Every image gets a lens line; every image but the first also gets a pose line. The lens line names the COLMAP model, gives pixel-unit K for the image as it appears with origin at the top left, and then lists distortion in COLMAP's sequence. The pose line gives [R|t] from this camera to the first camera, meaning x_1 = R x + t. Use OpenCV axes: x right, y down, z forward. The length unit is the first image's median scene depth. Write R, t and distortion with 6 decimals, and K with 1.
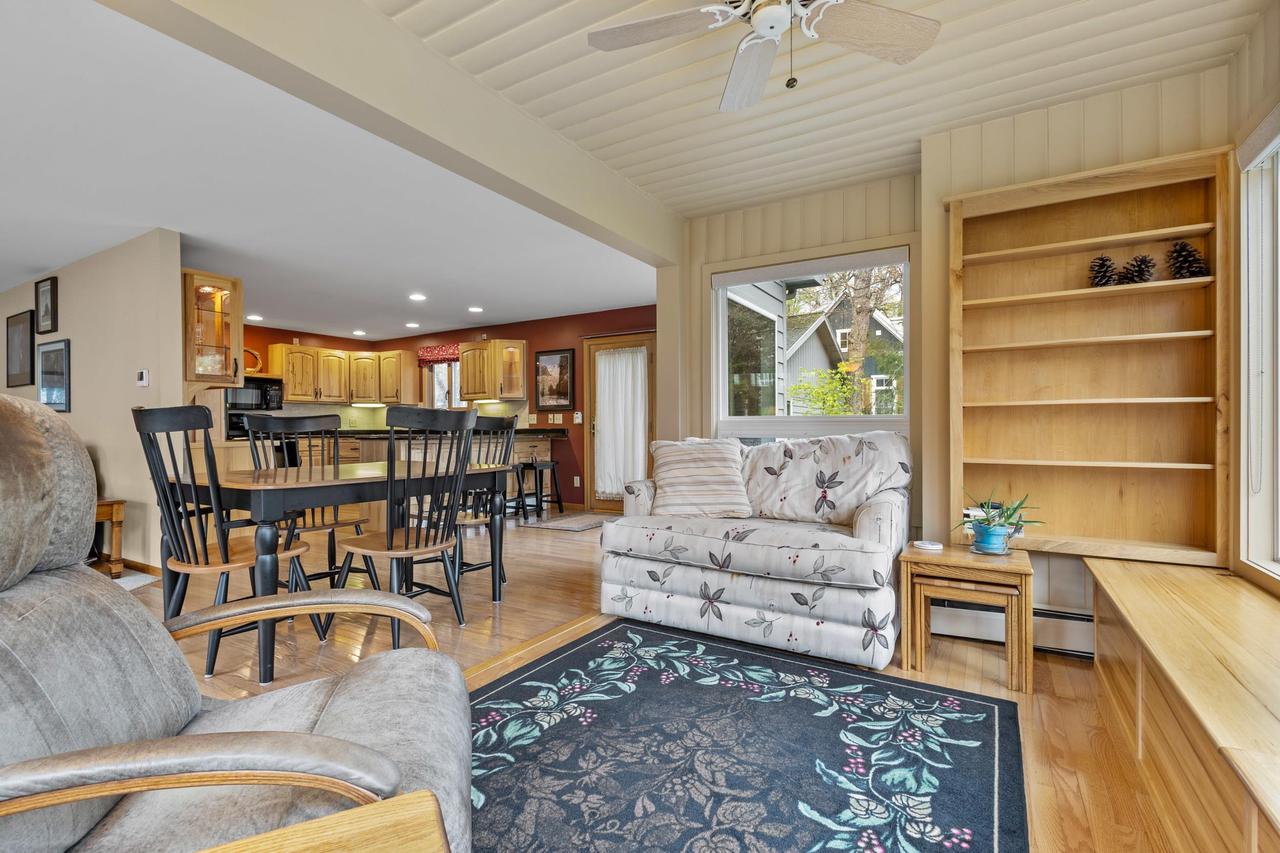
lens RADIAL K [[589.8, 0, 645.8], [0, 589.8, 423.4], [0, 0, 1]] dist [0.005267, -0.000253]
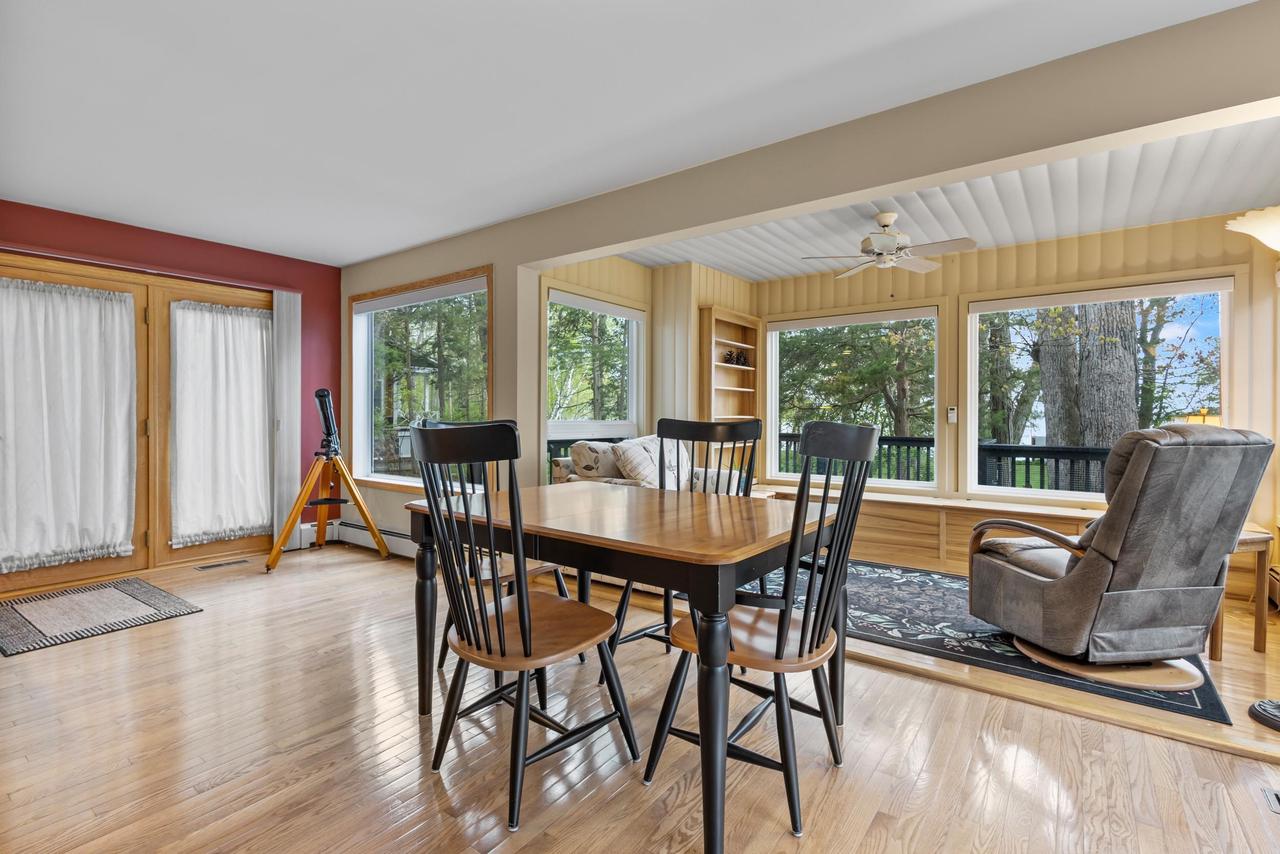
lens RADIAL K [[589.8, 0, 646.7], [0, 589.8, 425.0], [0, 0, 1]] dist [0.005267, -0.000253]
pose [[0.086943, -0.002614, 0.996210, -2.073526], [-0.007153, 0.999969, 0.003249, -0.018956], [-0.996188, -0.007408, 0.086922, 1.632941]]
